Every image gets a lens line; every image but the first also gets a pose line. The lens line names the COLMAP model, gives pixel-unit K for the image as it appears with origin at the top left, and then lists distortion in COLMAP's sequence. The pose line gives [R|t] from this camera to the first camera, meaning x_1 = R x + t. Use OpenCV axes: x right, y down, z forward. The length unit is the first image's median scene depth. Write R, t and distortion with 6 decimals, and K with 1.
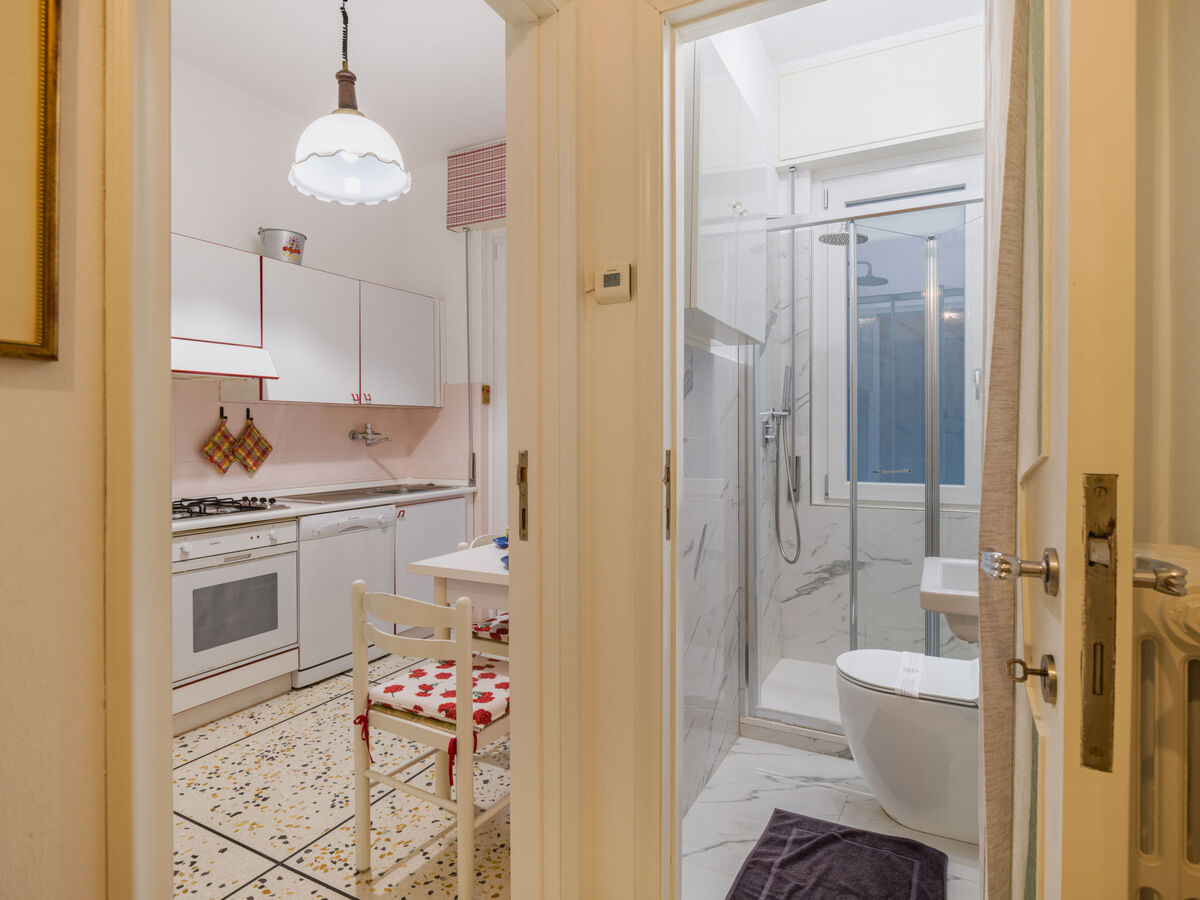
lens RADIAL K [[660.6, 0, 600.3], [0, 660.6, 437.2], [0, 0, 1]] dist [-0.005424, -0.001282]
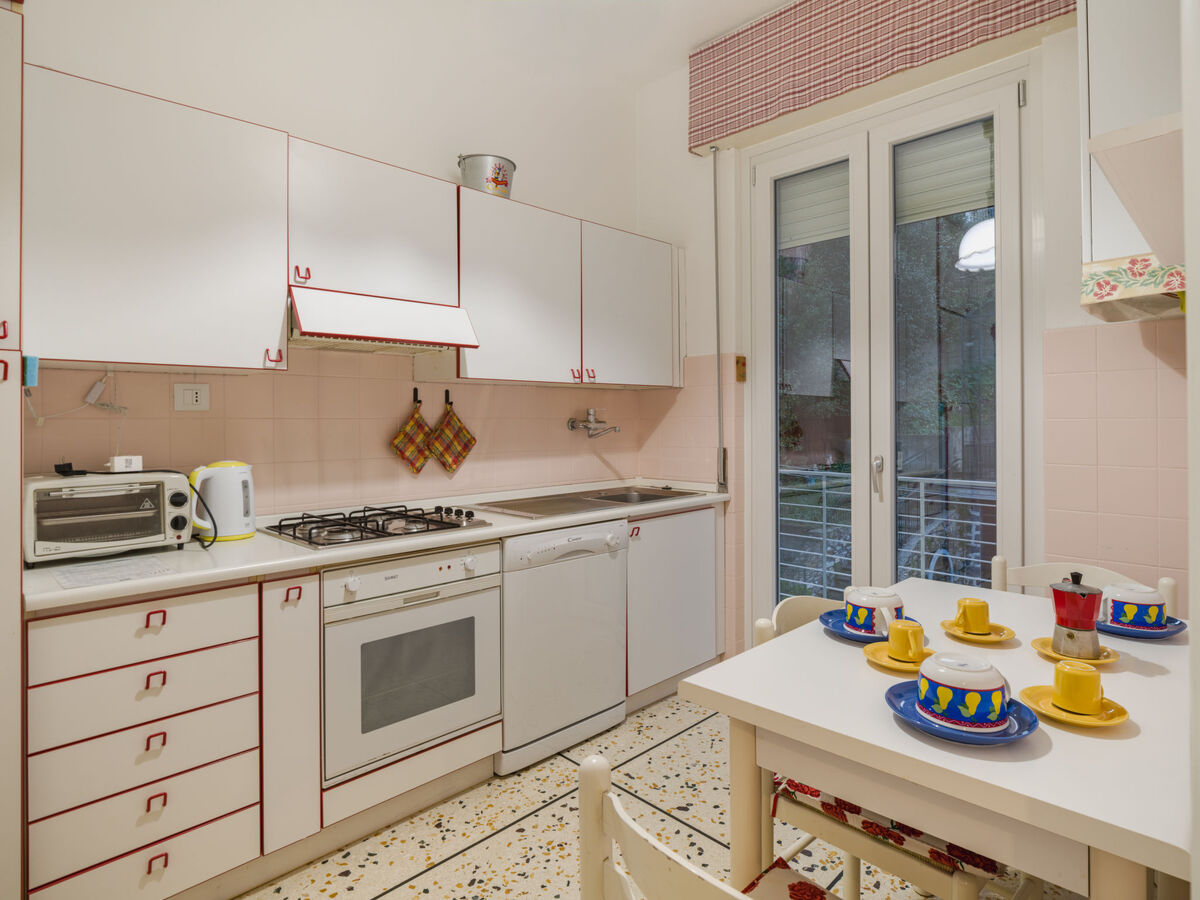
lens RADIAL K [[661.7, 0, 606.5], [0, 661.7, 428.5], [0, 0, 1]] dist [-0.000938, -0.000280]
pose [[0.954690, 0.002493, -0.297590, -0.132181], [-0.000676, 0.999980, 0.006209, -0.003118], [0.297600, -0.005727, 0.954673, 0.338710]]
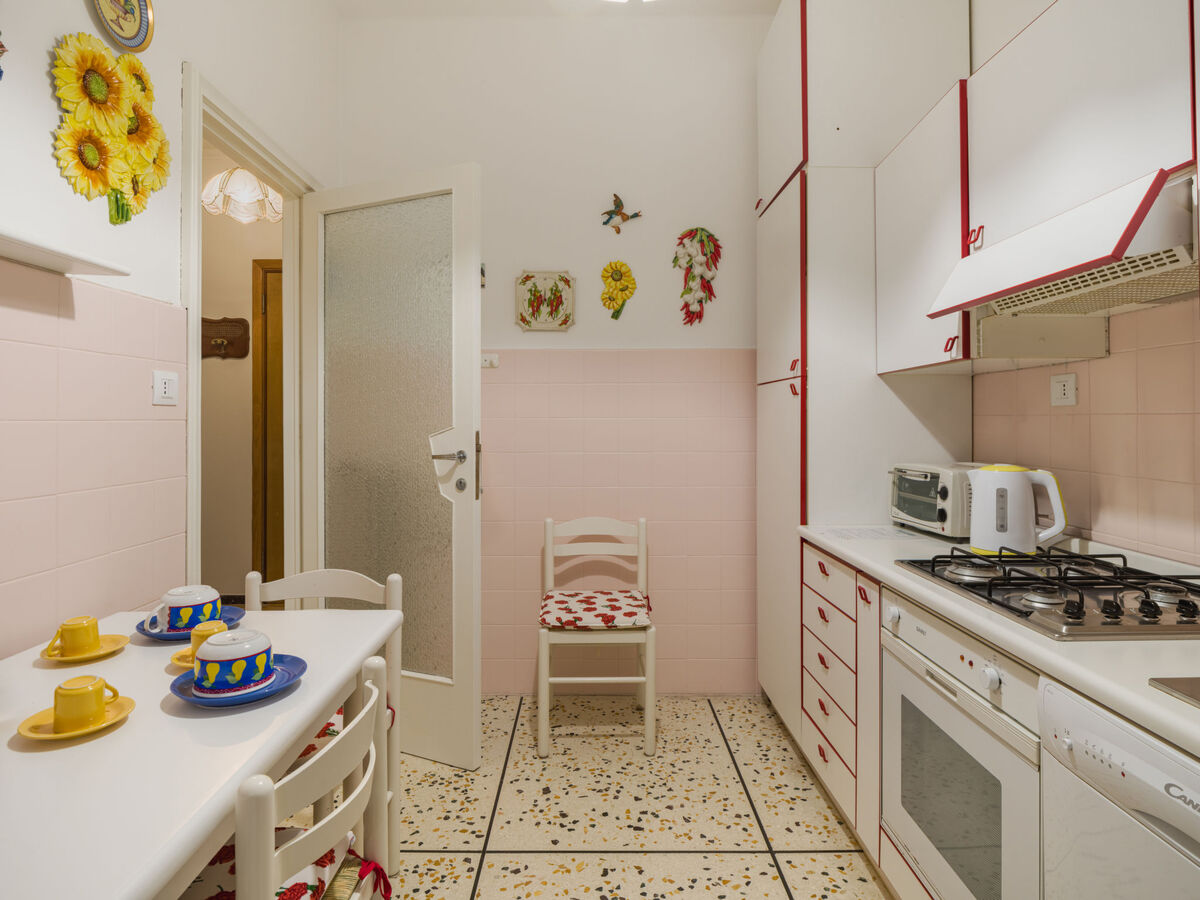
lens RADIAL K [[661.7, 0, 606.5], [0, 661.7, 428.5], [0, 0, 1]] dist [-0.000938, -0.000280]
pose [[-0.875255, 0.008443, -0.483588, -0.099620], [-0.000153, 0.999843, 0.017733, -0.007432], [0.483662, 0.015595, -0.875116, 1.150782]]
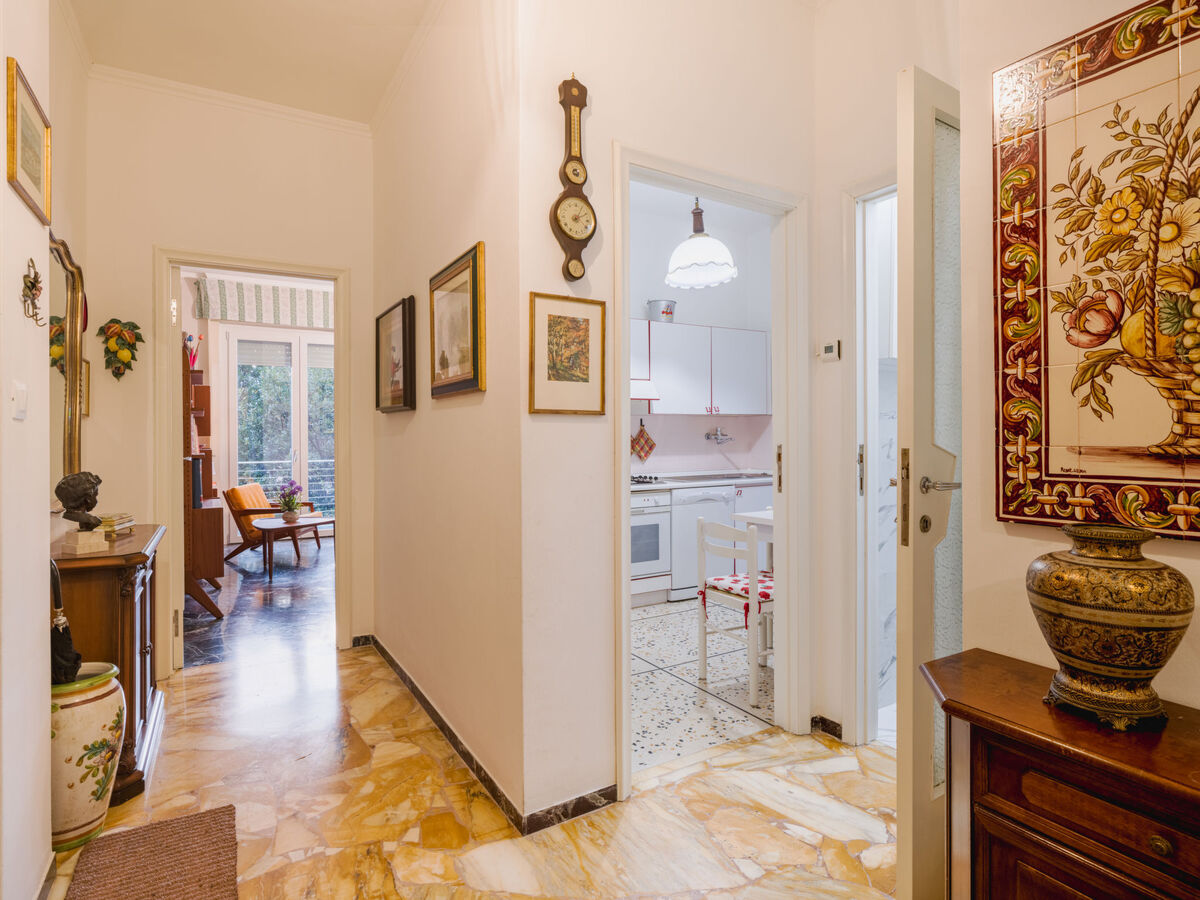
lens RADIAL K [[661.7, 0, 606.5], [0, 661.7, 428.5], [0, 0, 1]] dist [-0.000938, -0.000280]
pose [[0.862158, -0.007161, -0.506588, 0.190978], [-0.000293, 0.999893, -0.014632, 0.001351], [0.506639, 0.012764, 0.862064, -0.400499]]
